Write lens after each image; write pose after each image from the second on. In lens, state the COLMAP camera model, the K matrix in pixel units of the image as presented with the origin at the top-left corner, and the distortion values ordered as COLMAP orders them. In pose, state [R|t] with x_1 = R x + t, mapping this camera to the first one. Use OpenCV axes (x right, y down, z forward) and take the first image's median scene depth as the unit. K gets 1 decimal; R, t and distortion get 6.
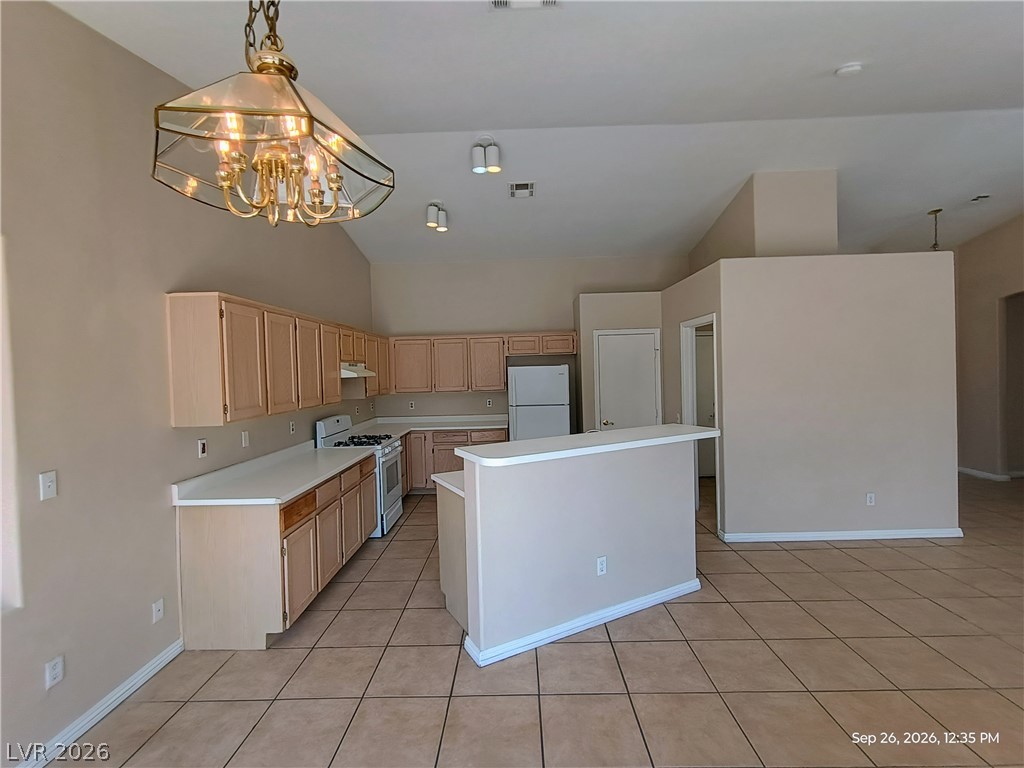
lens RADIAL K [[463.0, 0, 517.8], [0, 463.0, 381.6], [0, 0, 1]] dist [0.001963, 0.000474]
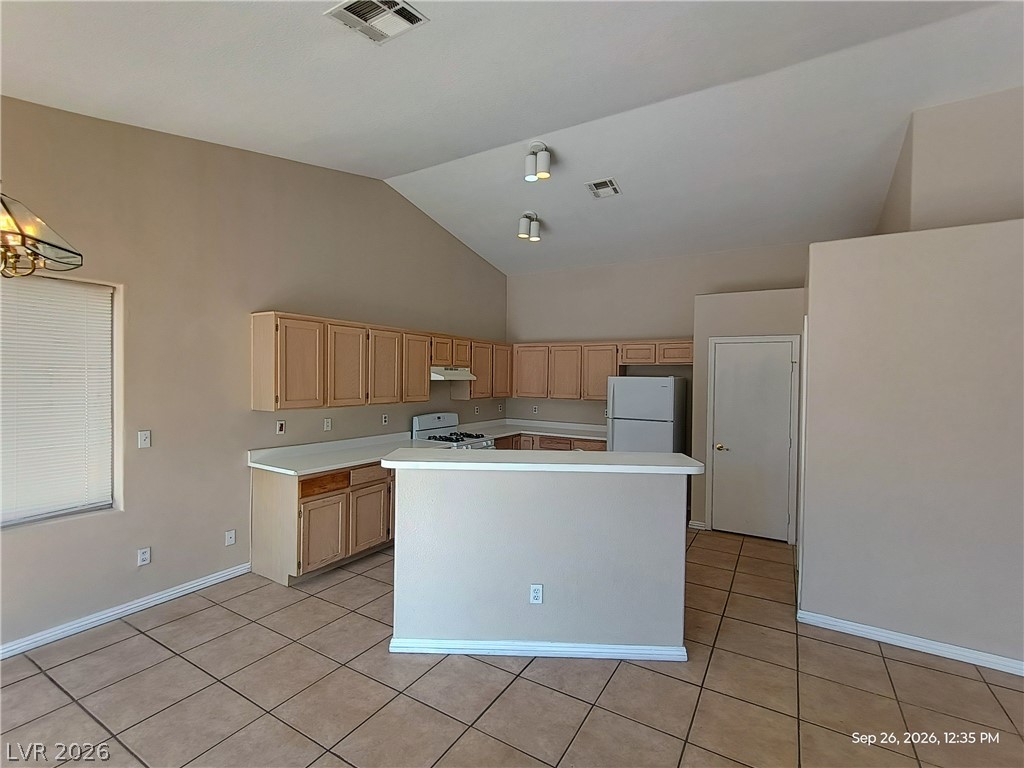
lens RADIAL K [[465.4, 0, 517.0], [0, 465.4, 387.6], [0, 0, 1]] dist [0.003343, -0.000006]
pose [[0.868270, 0.051373, -0.493424, 0.371105], [-0.050953, 0.998599, 0.014308, -0.016760], [0.493468, 0.012718, 0.869671, 0.104987]]
